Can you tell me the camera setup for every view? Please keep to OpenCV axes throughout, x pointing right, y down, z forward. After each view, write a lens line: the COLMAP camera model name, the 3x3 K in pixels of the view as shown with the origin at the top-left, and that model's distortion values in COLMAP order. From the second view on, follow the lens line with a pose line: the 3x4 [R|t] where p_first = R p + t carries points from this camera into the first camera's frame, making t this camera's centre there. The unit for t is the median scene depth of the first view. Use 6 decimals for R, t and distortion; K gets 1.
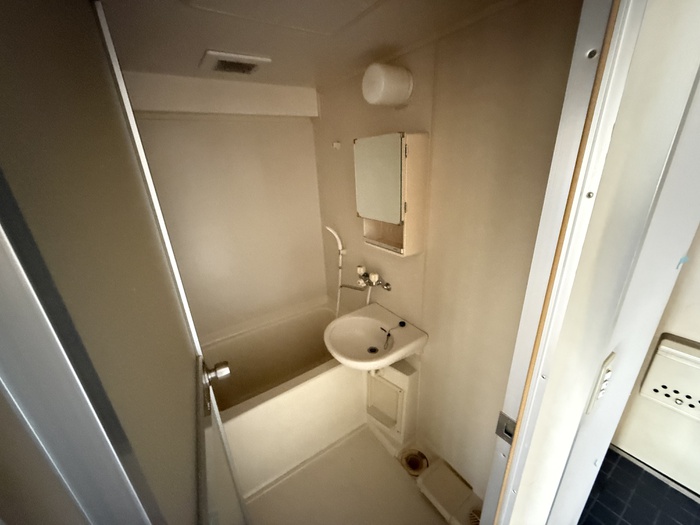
lens RADIAL K [[281.1, 0, 349.8], [0, 281.1, 264.3], [0, 0, 1]] dist [0.001420, -0.000435]
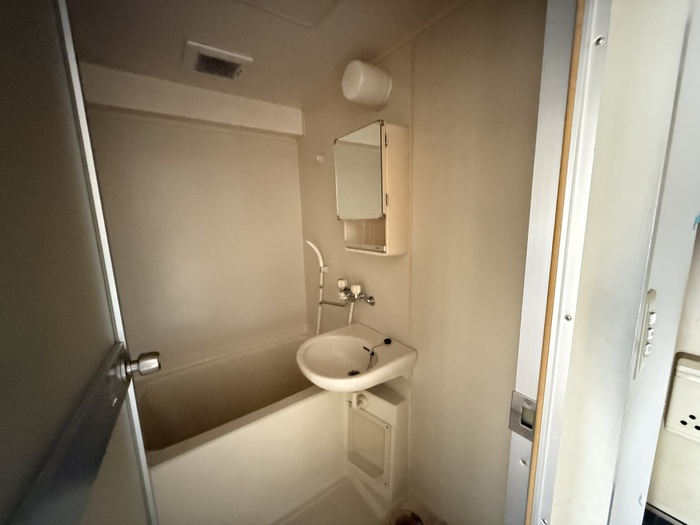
lens RADIAL K [[281.1, 0, 349.7], [0, 281.1, 262.7], [0, 0, 1]] dist [0.001420, -0.000435]
pose [[0.999371, 0.015029, 0.032132, 0.037384], [-0.008574, 0.981294, -0.192322, 0.144940], [-0.034422, 0.191925, 0.980806, 0.102308]]
